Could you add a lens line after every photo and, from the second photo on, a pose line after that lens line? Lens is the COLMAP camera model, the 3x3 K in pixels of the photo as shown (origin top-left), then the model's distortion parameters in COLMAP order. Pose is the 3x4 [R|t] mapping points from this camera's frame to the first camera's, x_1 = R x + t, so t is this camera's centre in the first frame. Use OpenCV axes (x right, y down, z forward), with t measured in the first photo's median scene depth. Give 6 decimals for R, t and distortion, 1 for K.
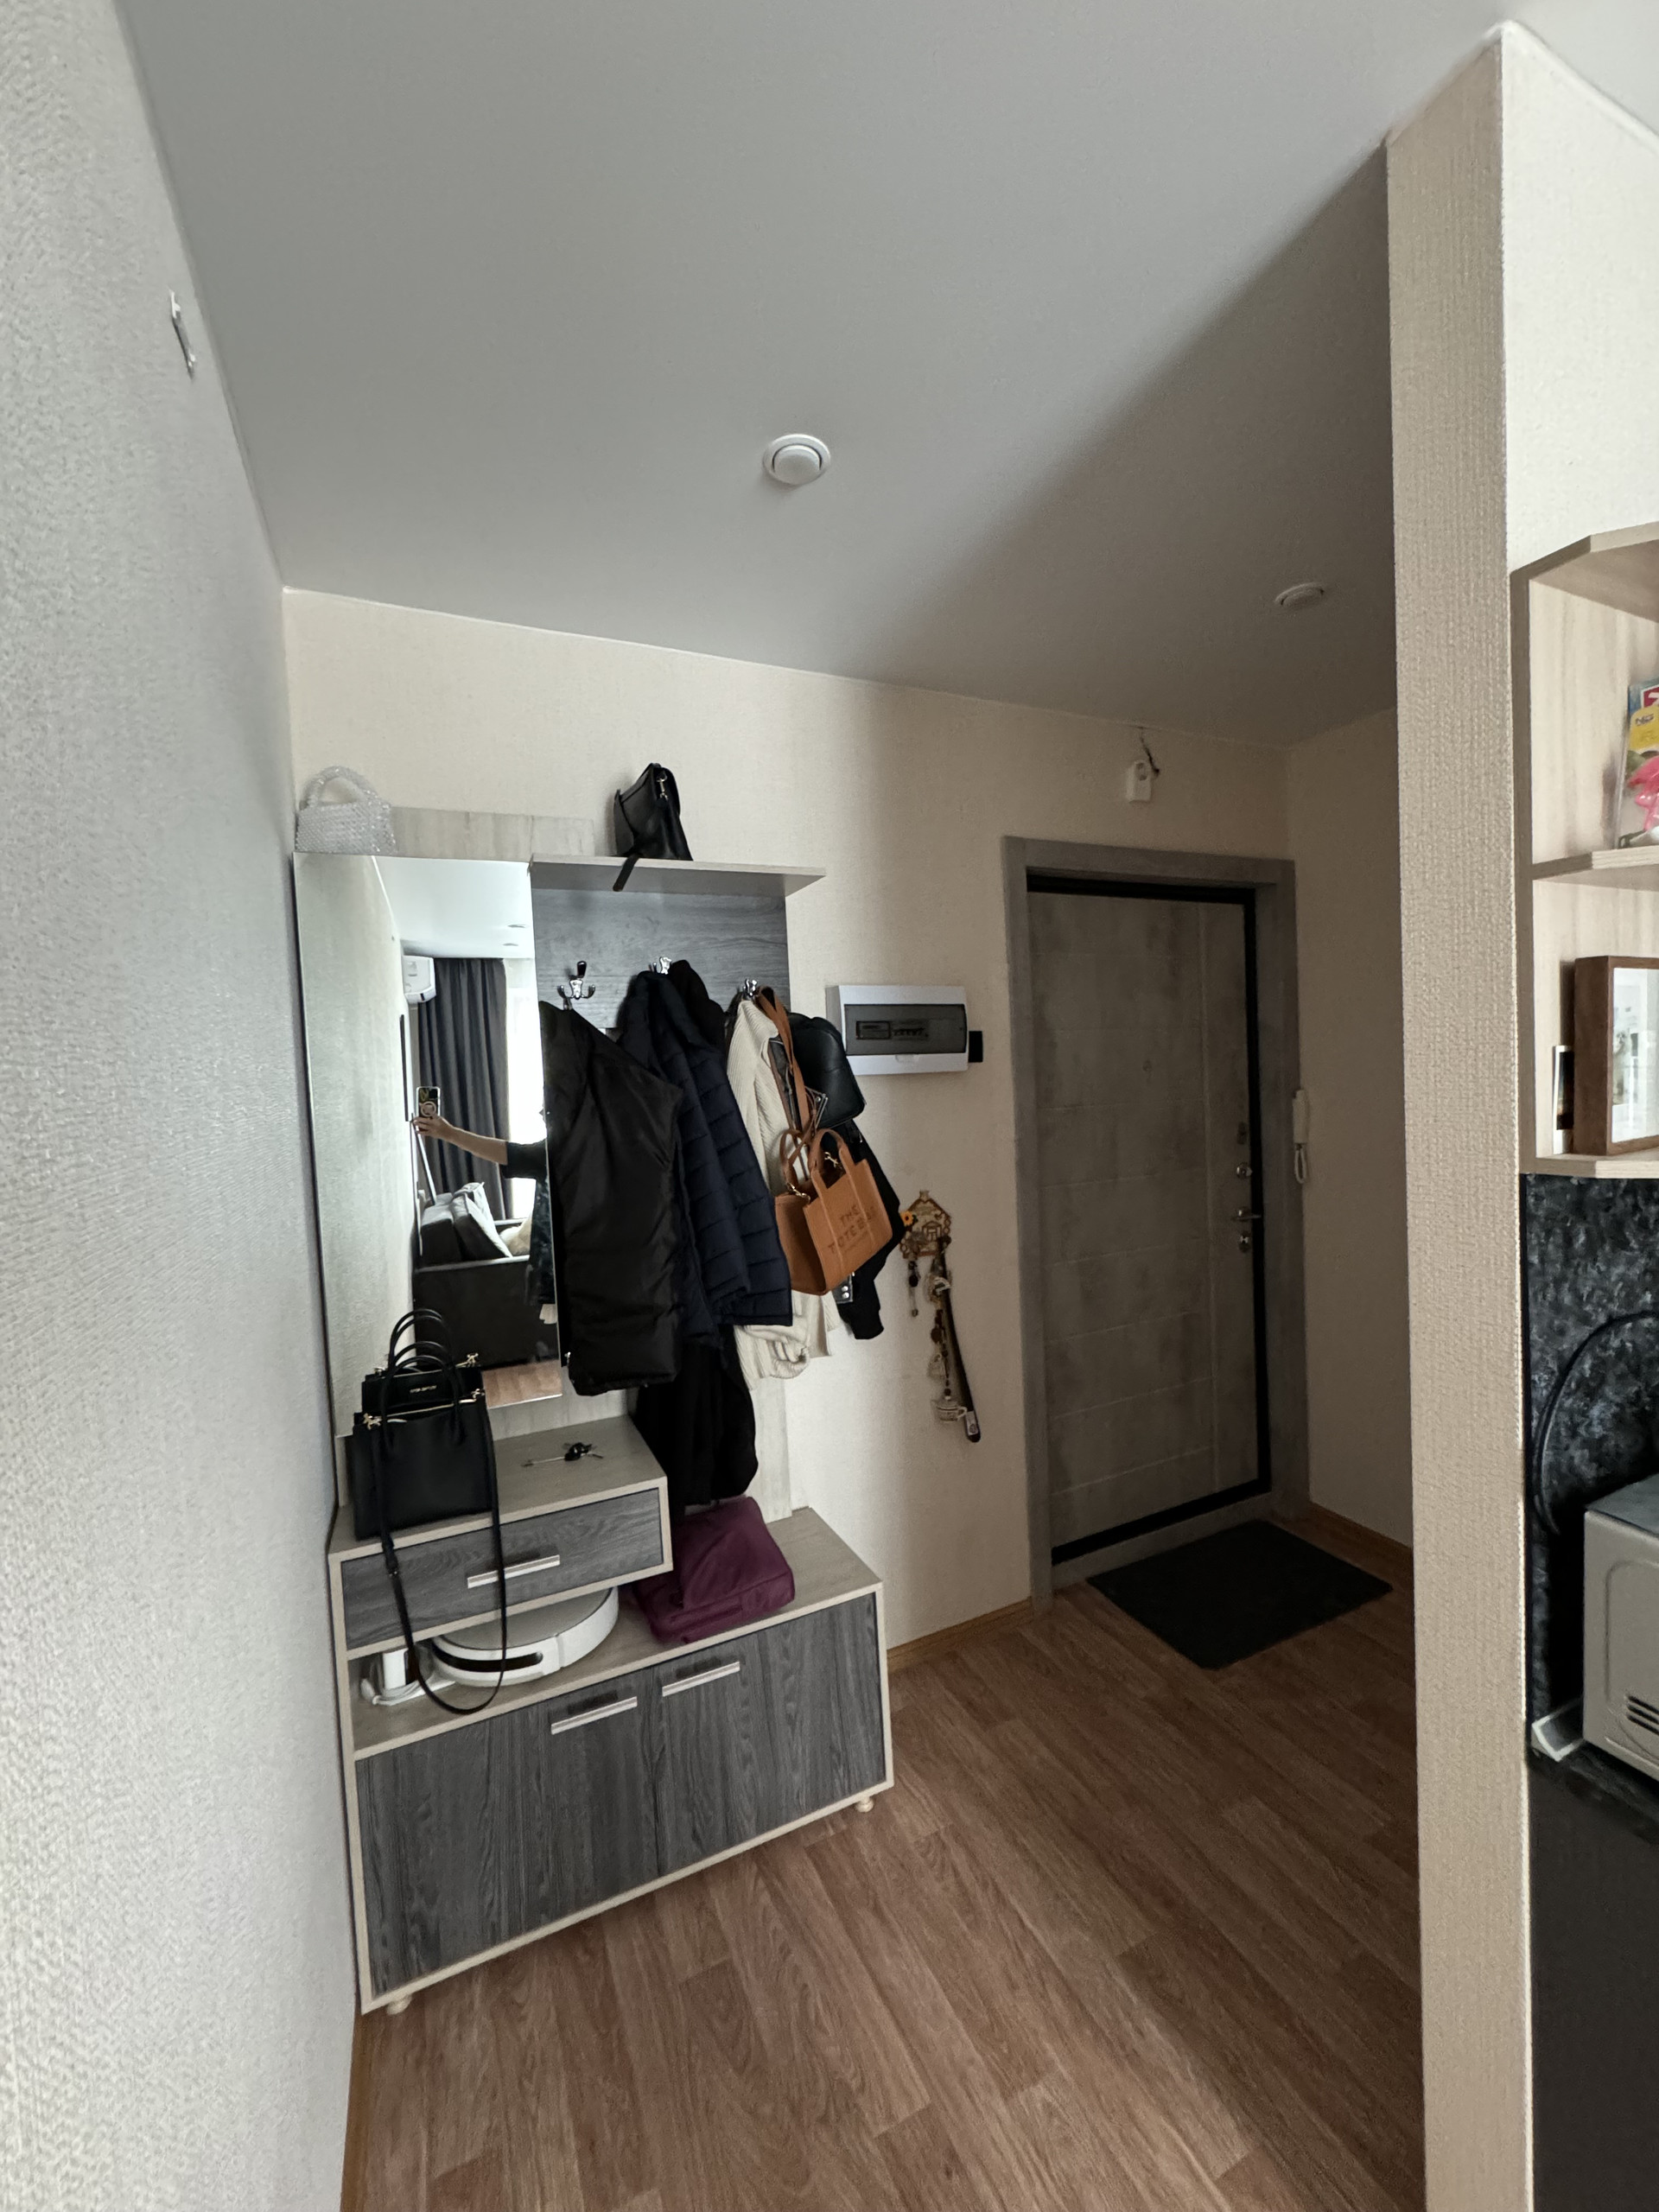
lens RADIAL K [[869.5, 0, 836.3], [0, 869.5, 1106.1], [0, 0, 1]] dist [-0.003647, 0.000230]
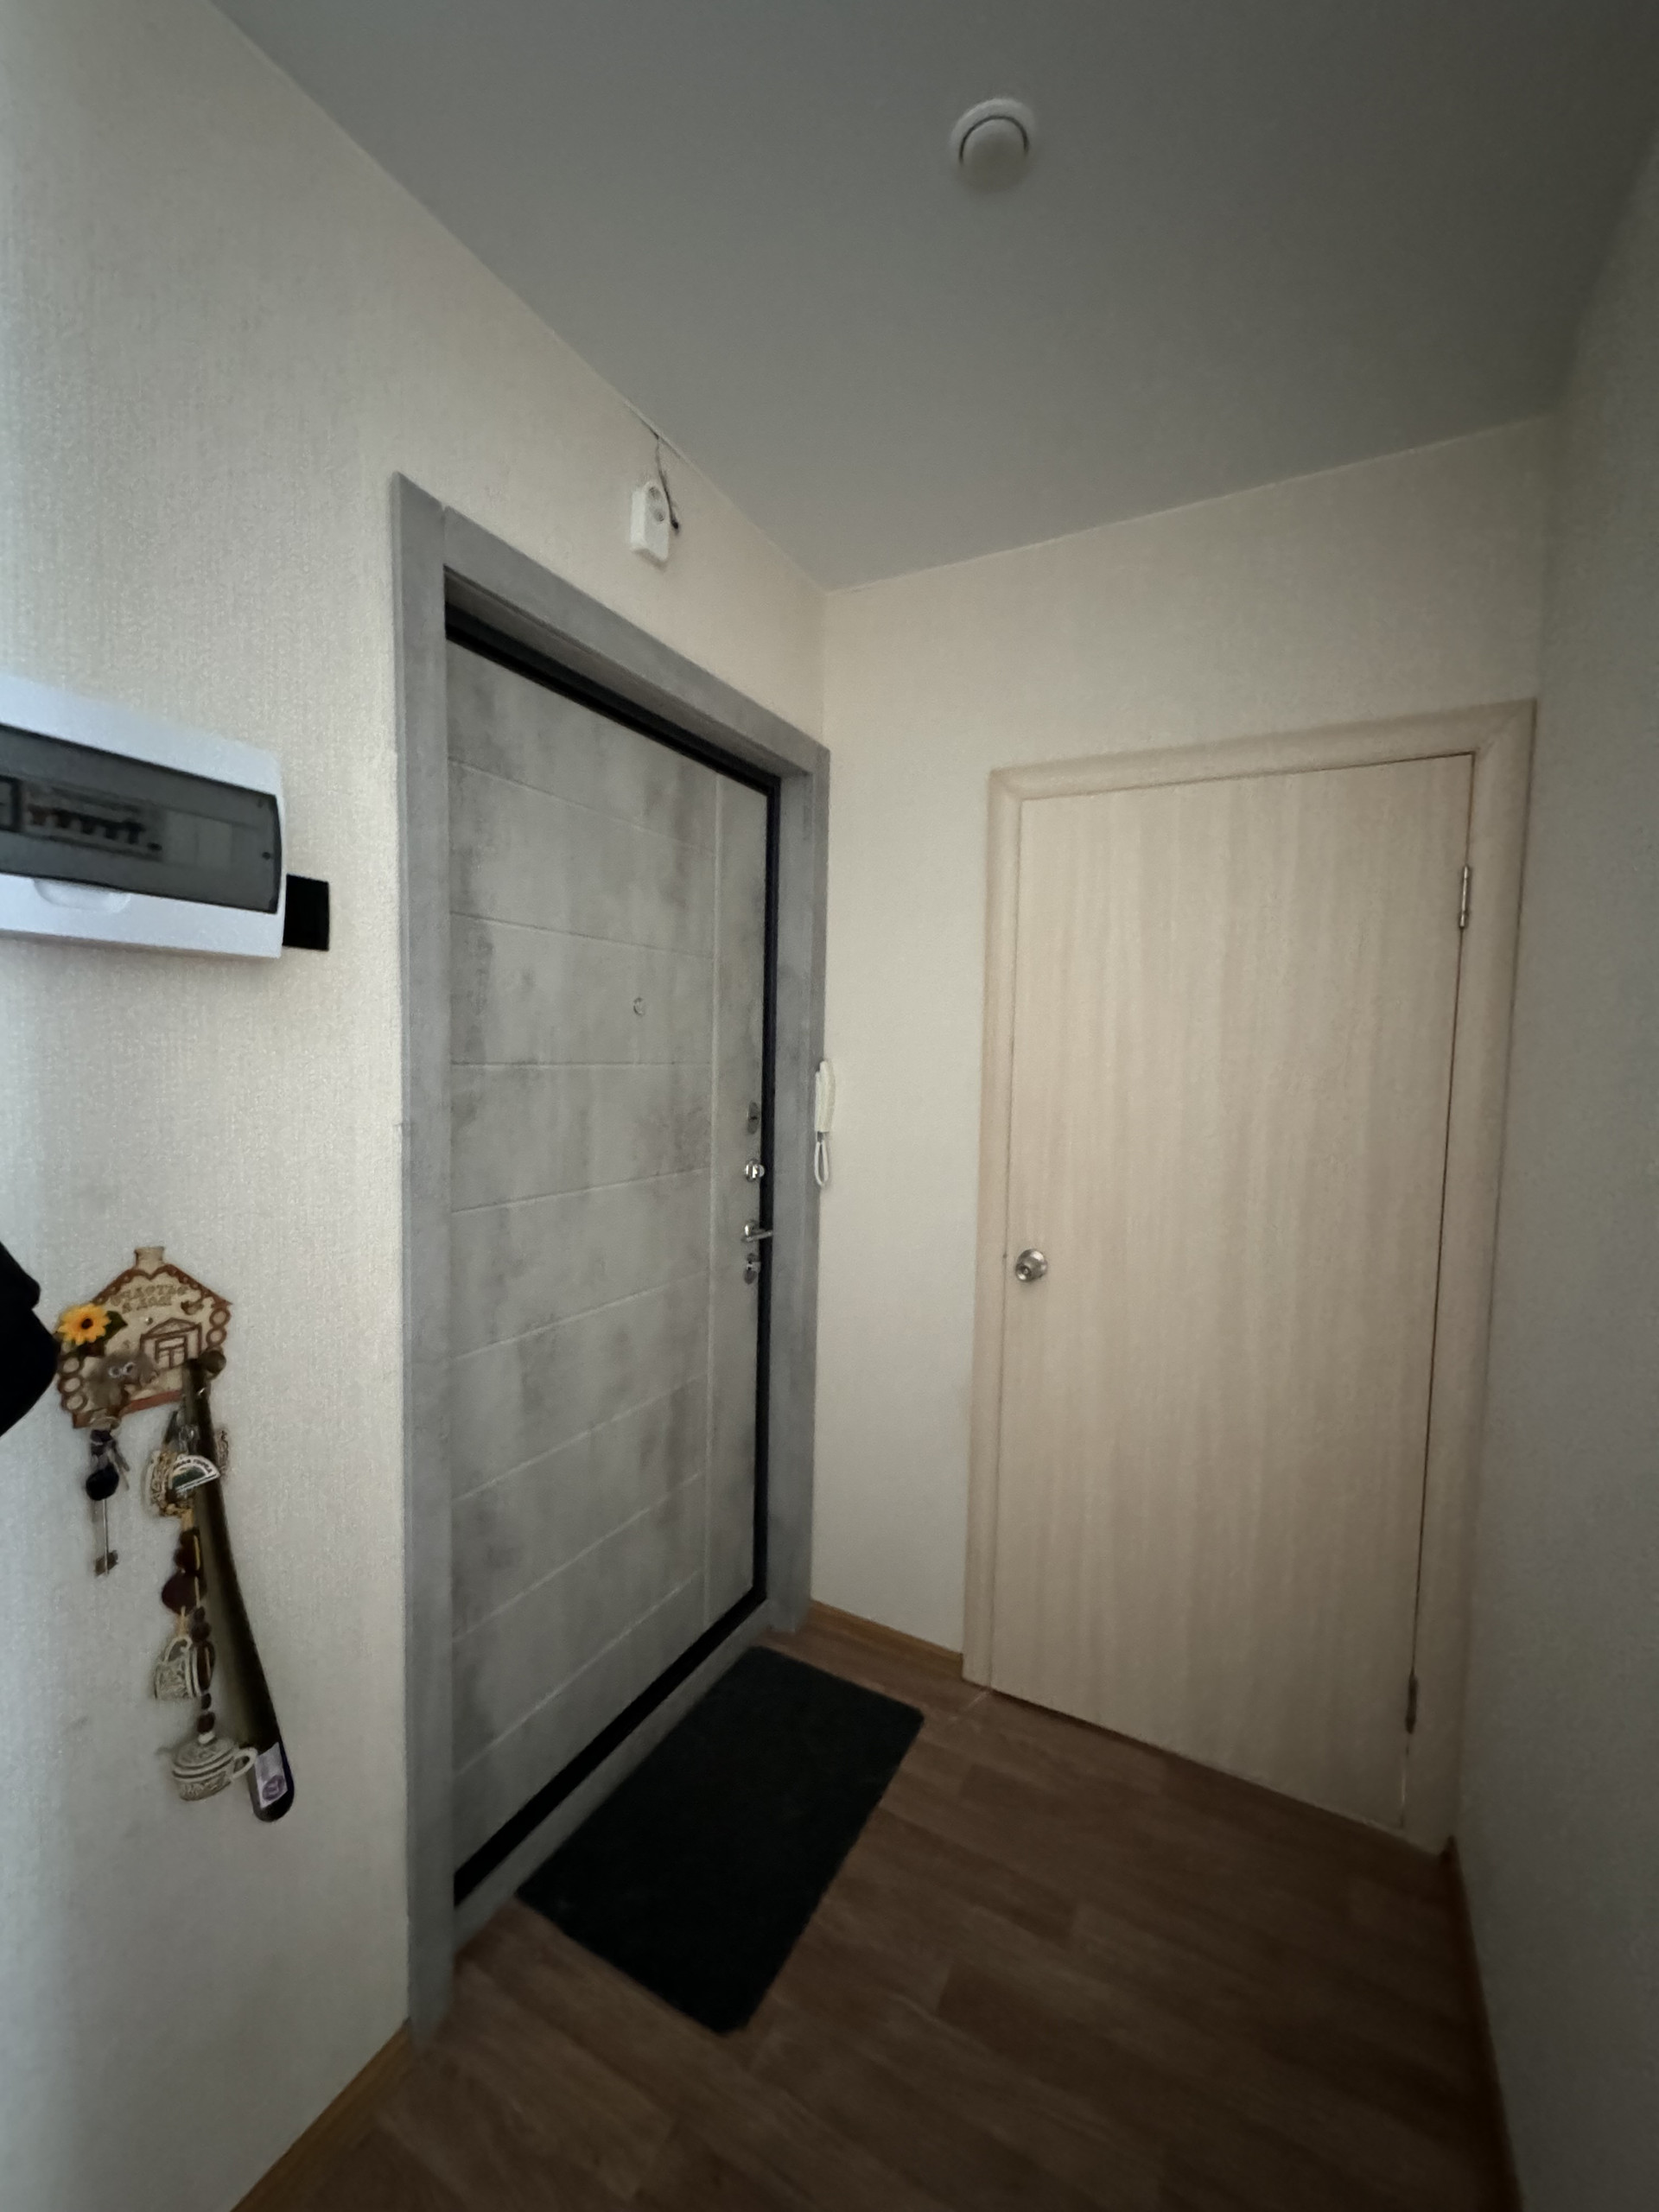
lens RADIAL K [[869.5, 0, 821.5], [0, 869.5, 1108.2], [0, 0, 1]] dist [-0.003647, 0.000230]
pose [[0.803990, 0.023080, 0.594195, 0.111194], [-0.037238, 0.999239, 0.011571, 0.016857], [-0.593476, -0.031430, 0.804238, 0.495213]]
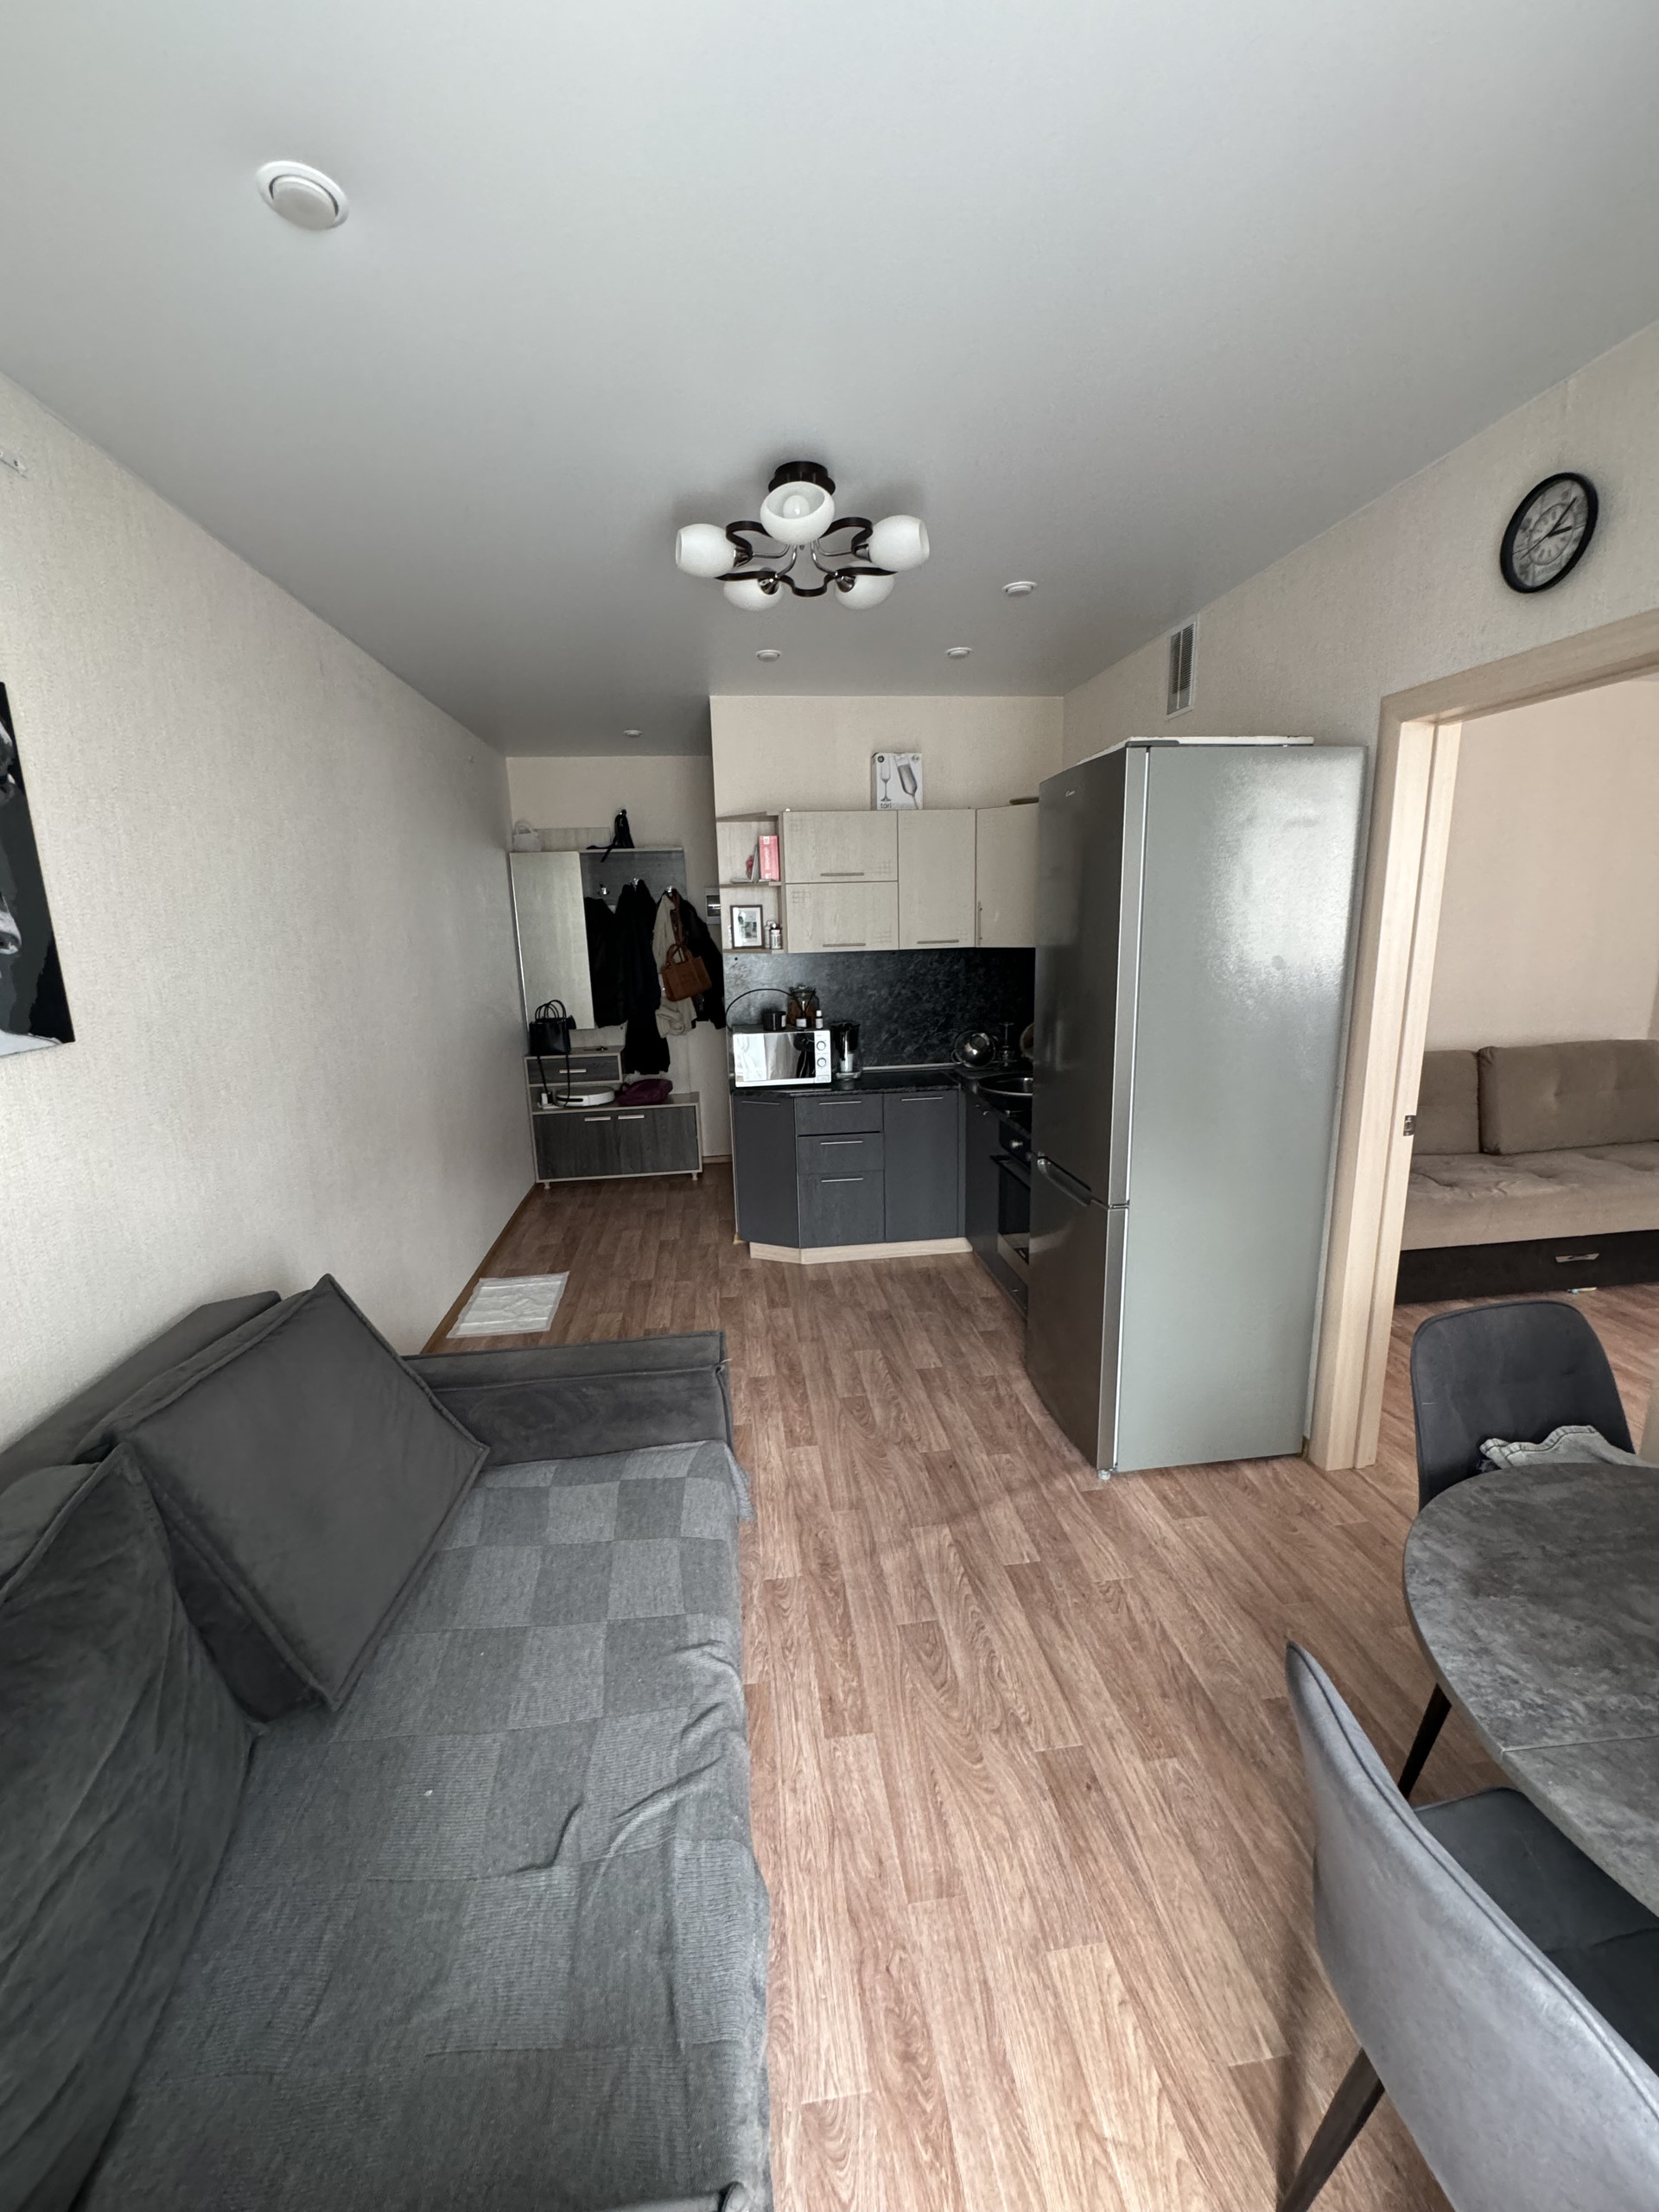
lens RADIAL K [[869.5, 0, 842.0], [0, 869.5, 1109.3], [0, 0, 1]] dist [-0.003647, 0.000230]
pose [[0.953342, 0.077140, -0.291870, 0.045216], [-0.023835, 0.983018, 0.181954, -0.000289], [0.300949, -0.166507, 0.938991, -0.098095]]
